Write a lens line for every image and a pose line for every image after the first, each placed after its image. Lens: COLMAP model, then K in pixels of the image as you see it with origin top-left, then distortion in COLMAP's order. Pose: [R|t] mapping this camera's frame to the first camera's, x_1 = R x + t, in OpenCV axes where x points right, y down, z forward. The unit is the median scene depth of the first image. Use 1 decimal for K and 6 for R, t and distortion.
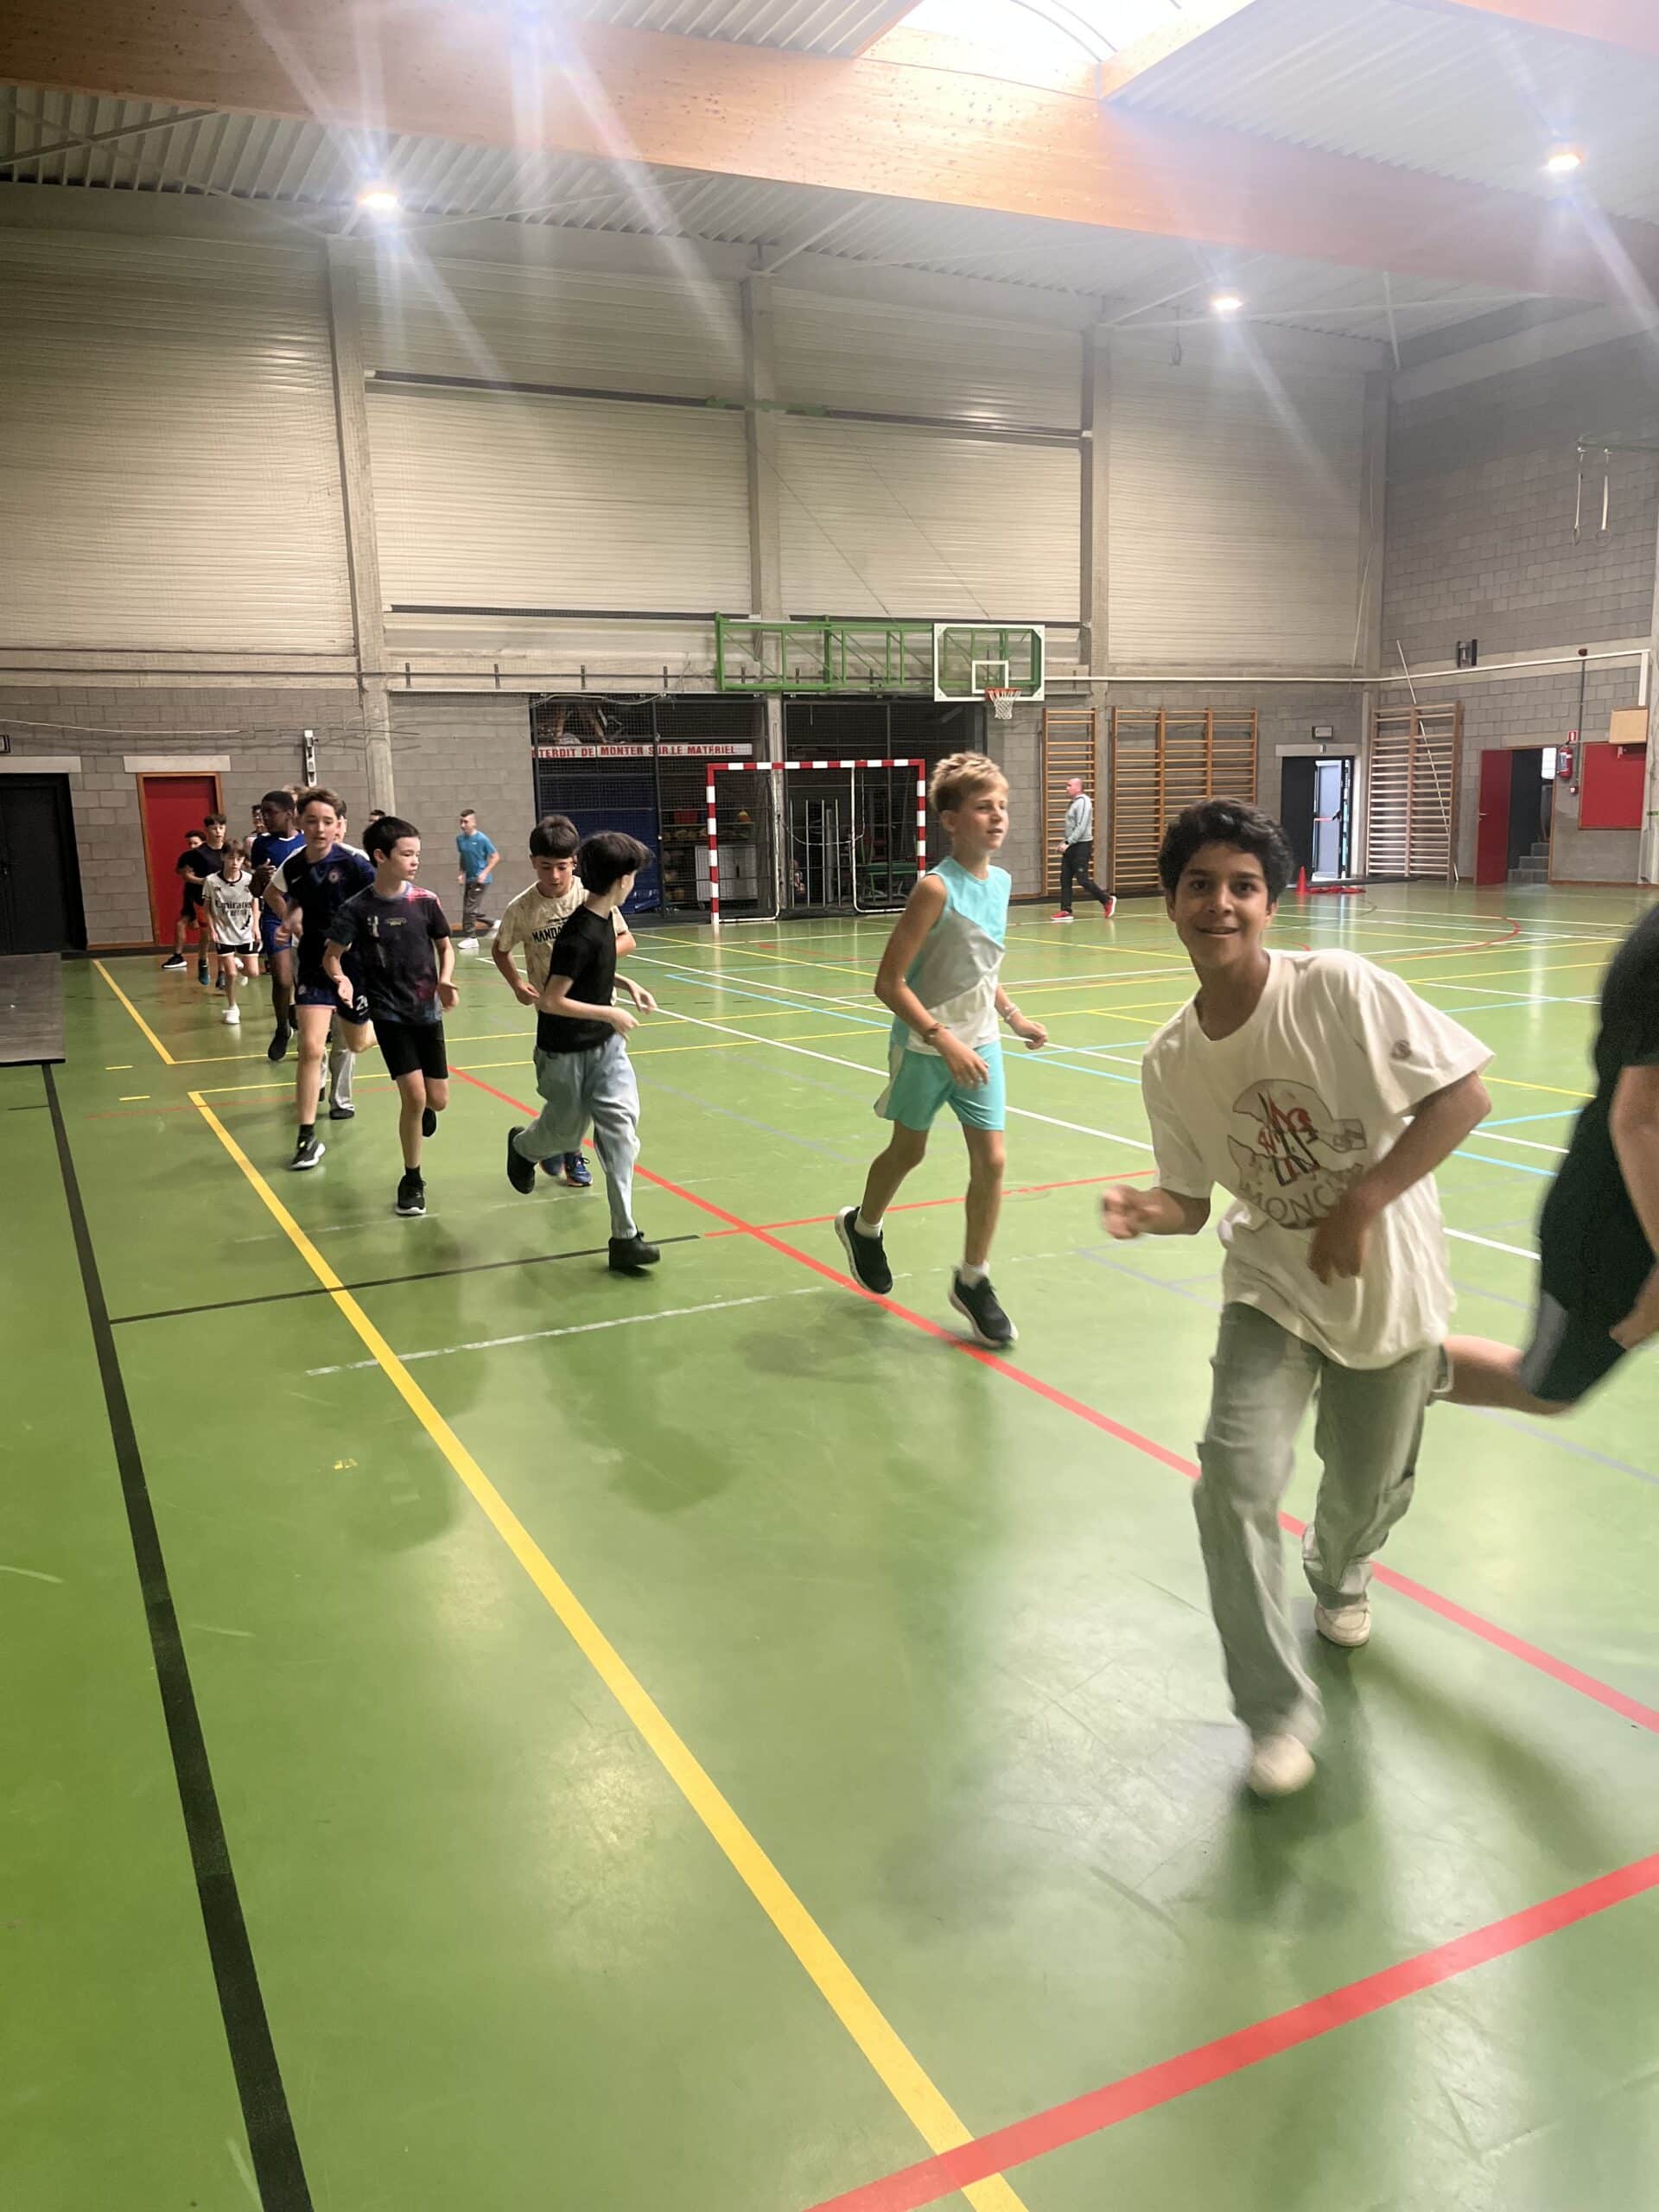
lens RADIAL K [[1678.1, 0, 810.5], [0, 1678.1, 1115.7], [0, 0, 1]] dist [0.070282, -0.076021]
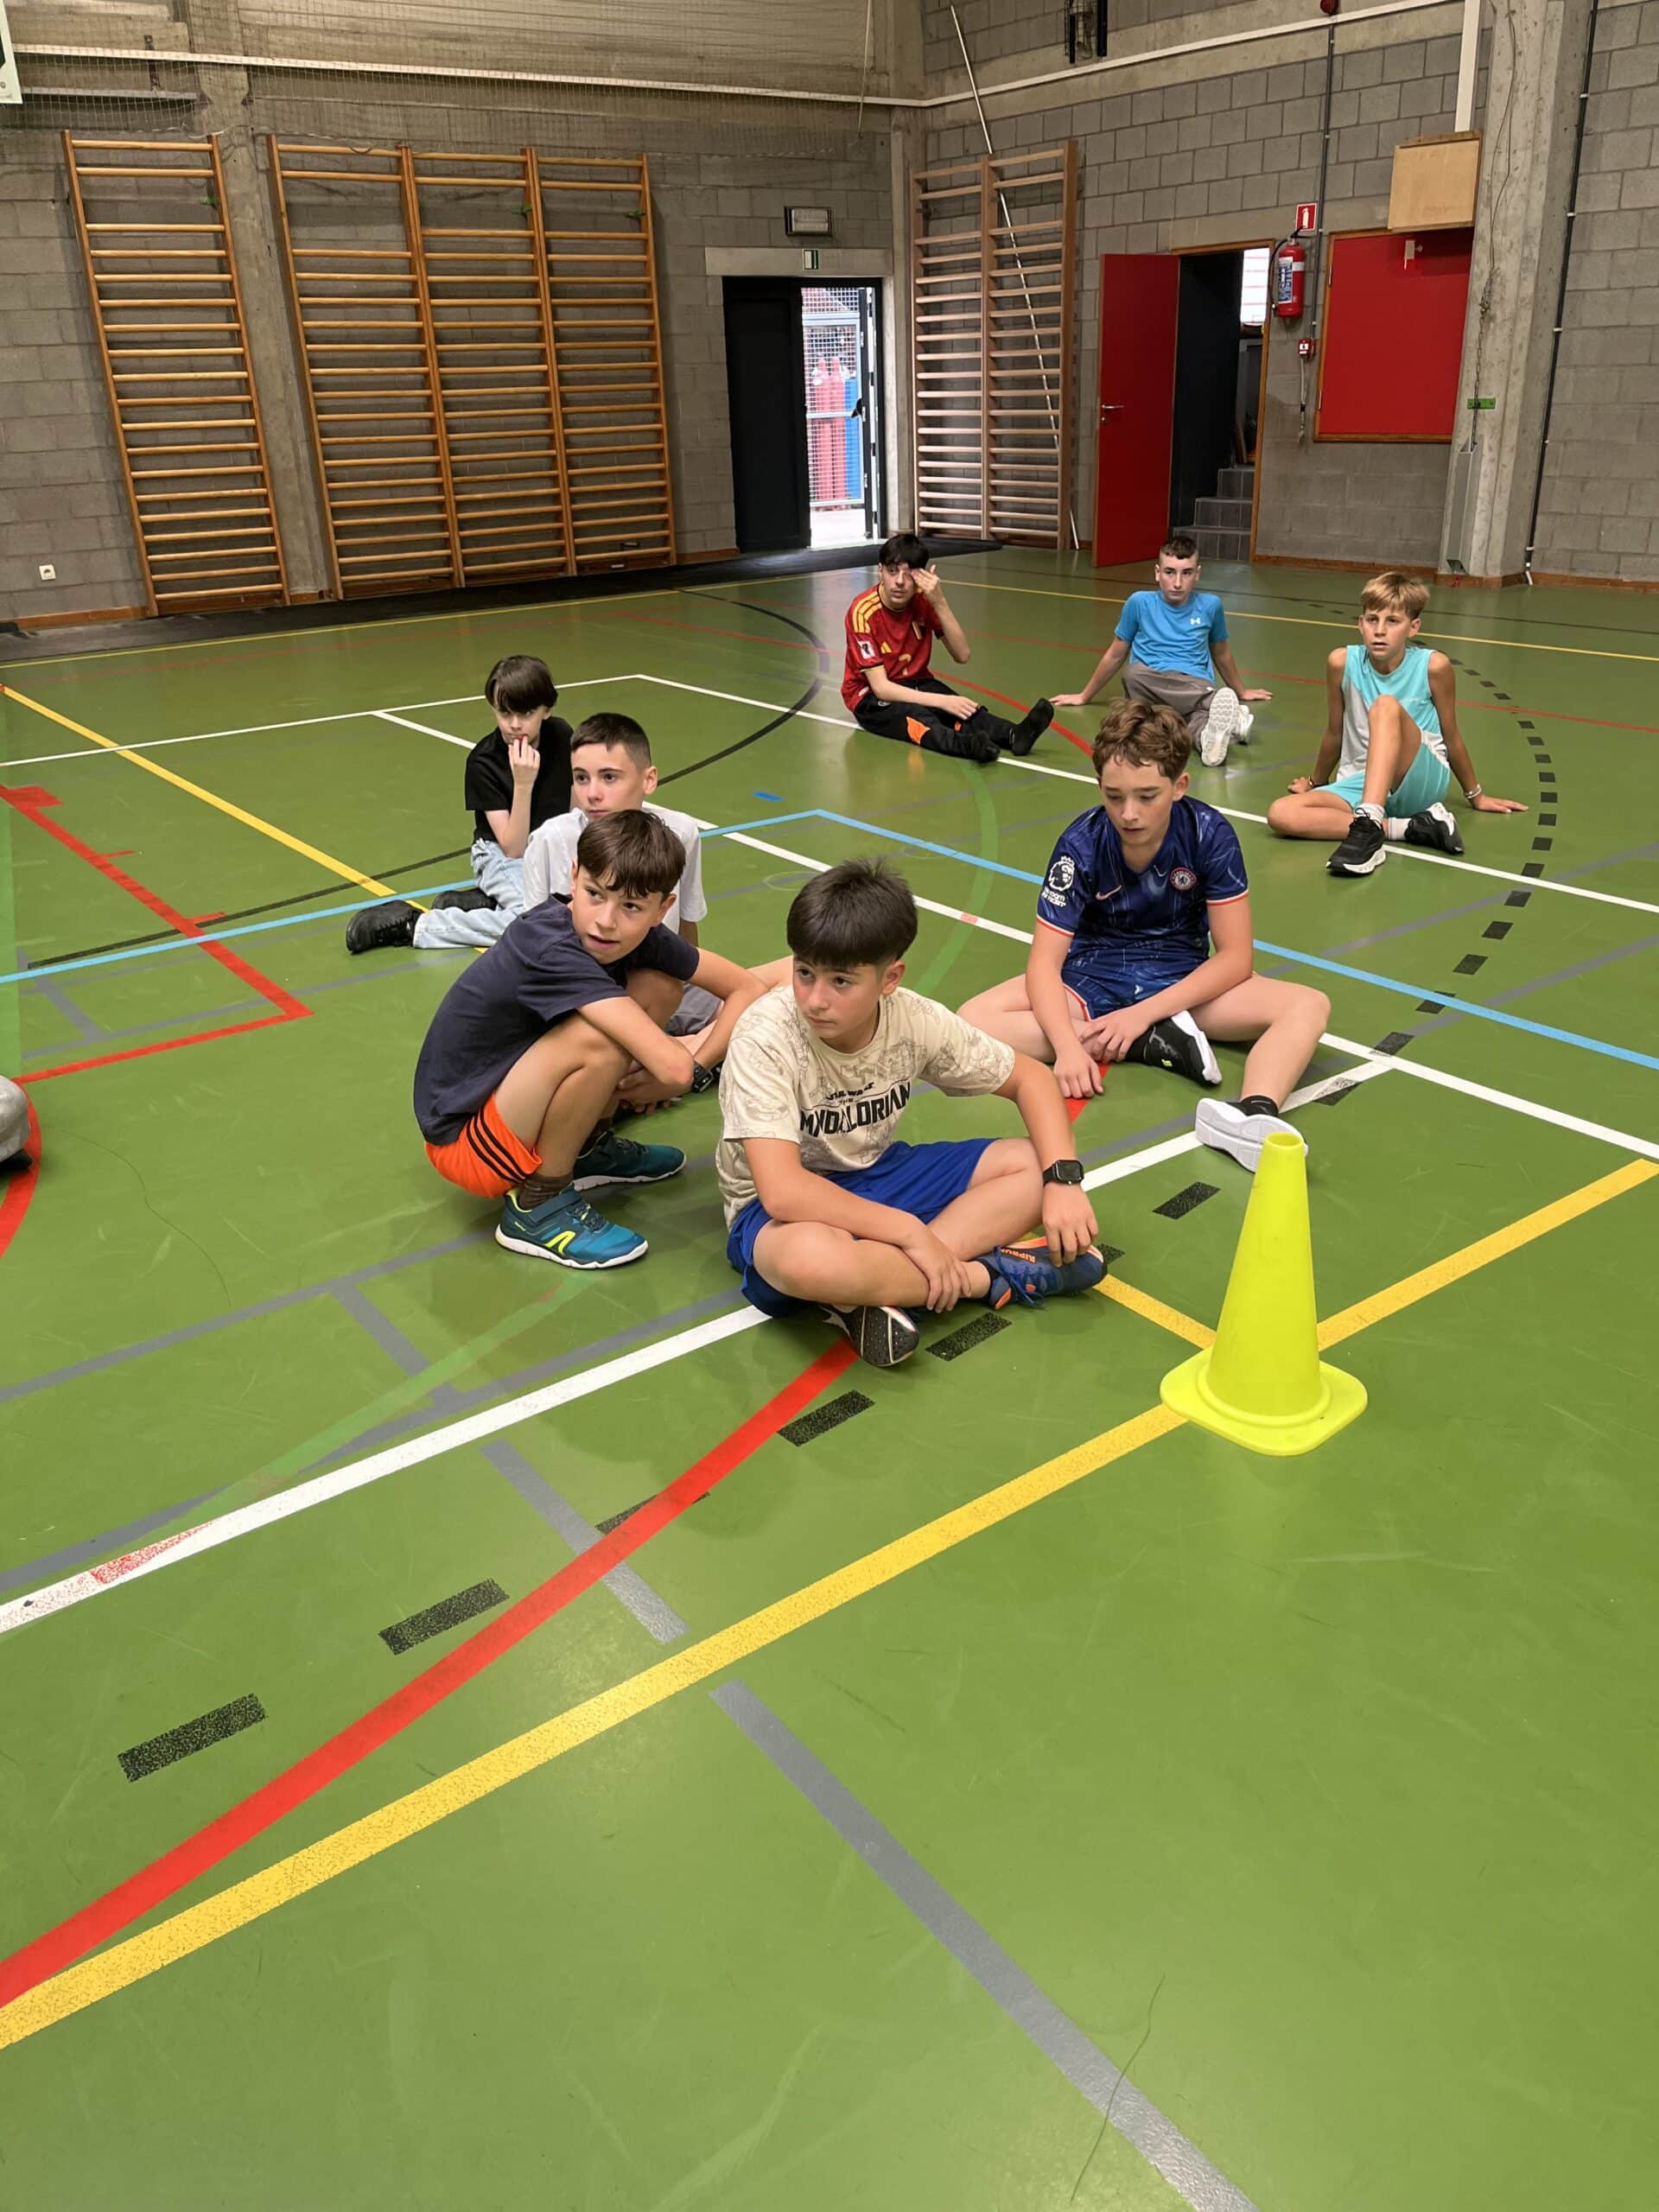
lens RADIAL K [[1678.1, 0, 819.0], [0, 1678.1, 1066.8], [0, 0, 1]] dist [0.070282, -0.076021]
pose [[0.984858, -0.073269, 0.157120, 0.222313], [0.039815, 0.977670, 0.206340, -0.097225], [-0.168729, -0.196960, 0.965783, 0.514271]]
